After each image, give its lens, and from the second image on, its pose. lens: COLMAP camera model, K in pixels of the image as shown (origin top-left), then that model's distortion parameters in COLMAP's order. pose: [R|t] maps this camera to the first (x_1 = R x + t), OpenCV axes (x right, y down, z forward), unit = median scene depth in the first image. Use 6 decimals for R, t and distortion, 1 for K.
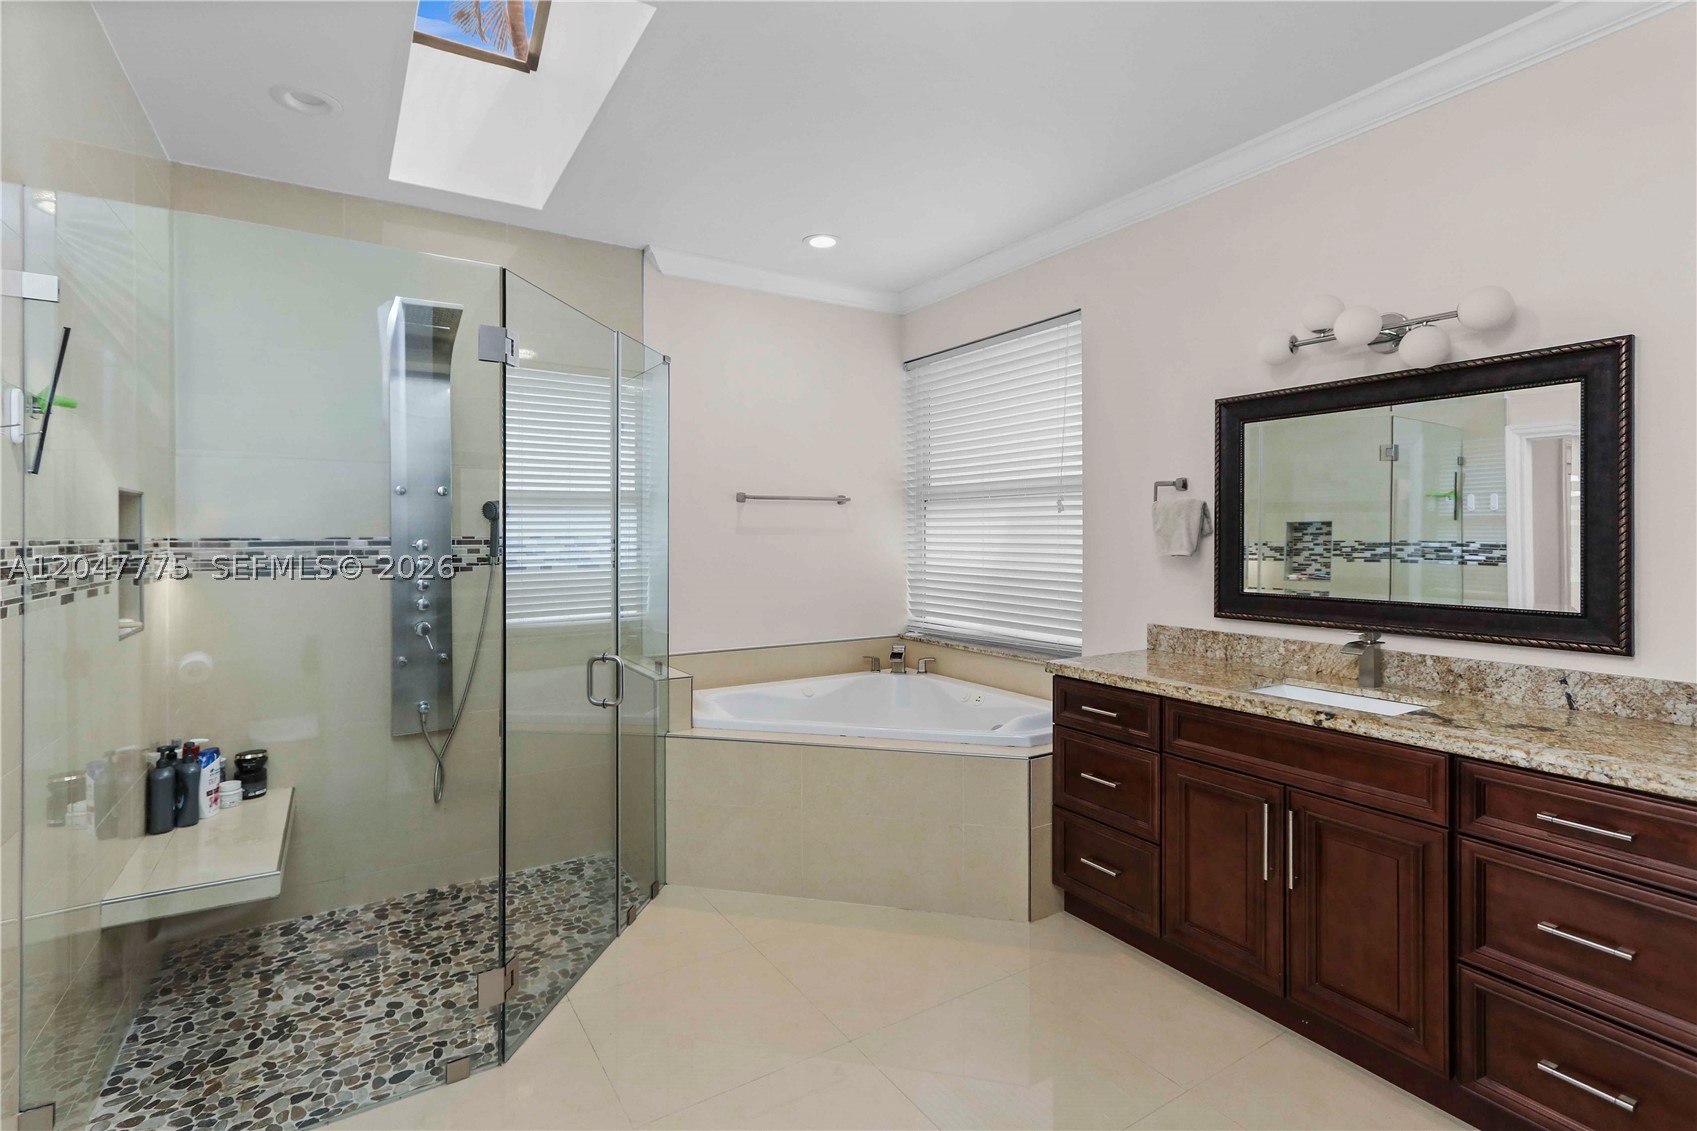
lens RADIAL K [[797.1, 0, 838.1], [0, 797.1, 528.0], [0, 0, 1]] dist [0.000859, 0.000680]
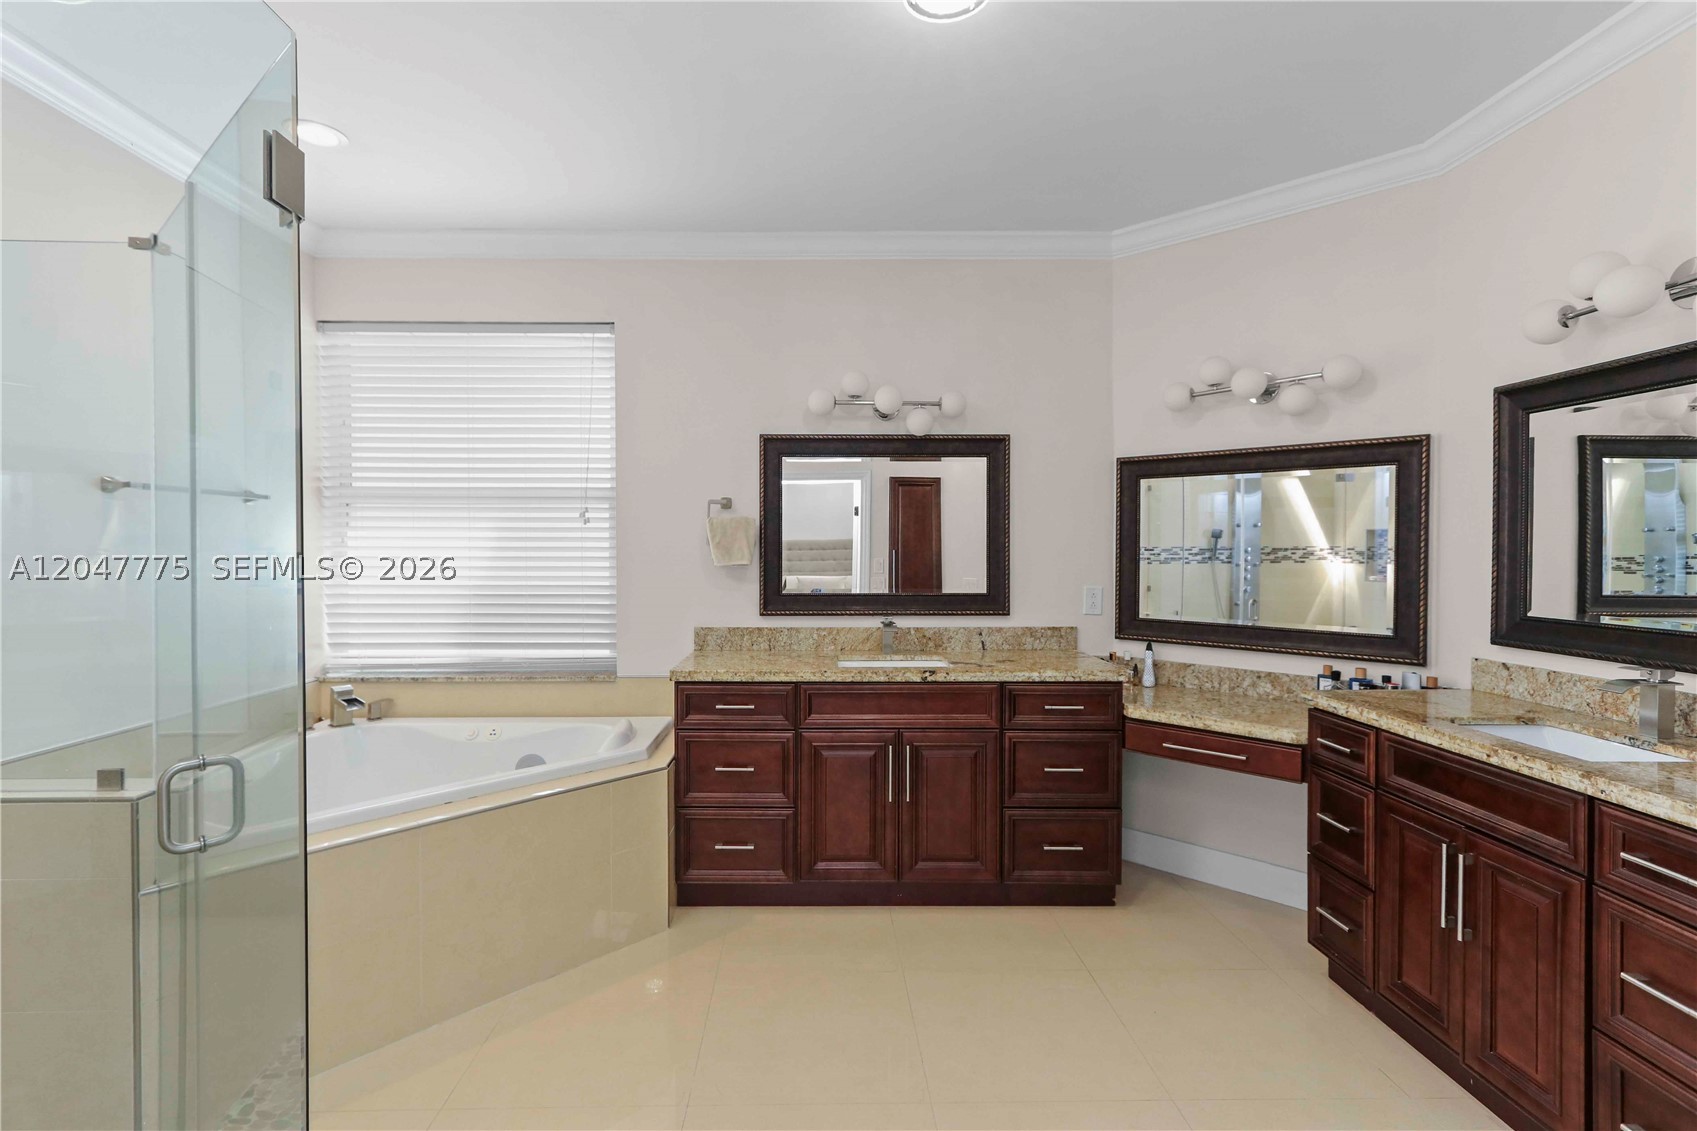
lens RADIAL K [[796.4, 0, 825.5], [0, 796.4, 549.7], [0, 0, 1]] dist [0.004471, 0.000822]
pose [[0.512737, -0.001240, 0.858545, -0.628861], [-0.008037, 0.999948, 0.006244, 0.004884], [-0.858508, -0.010102, 0.512700, 0.373191]]
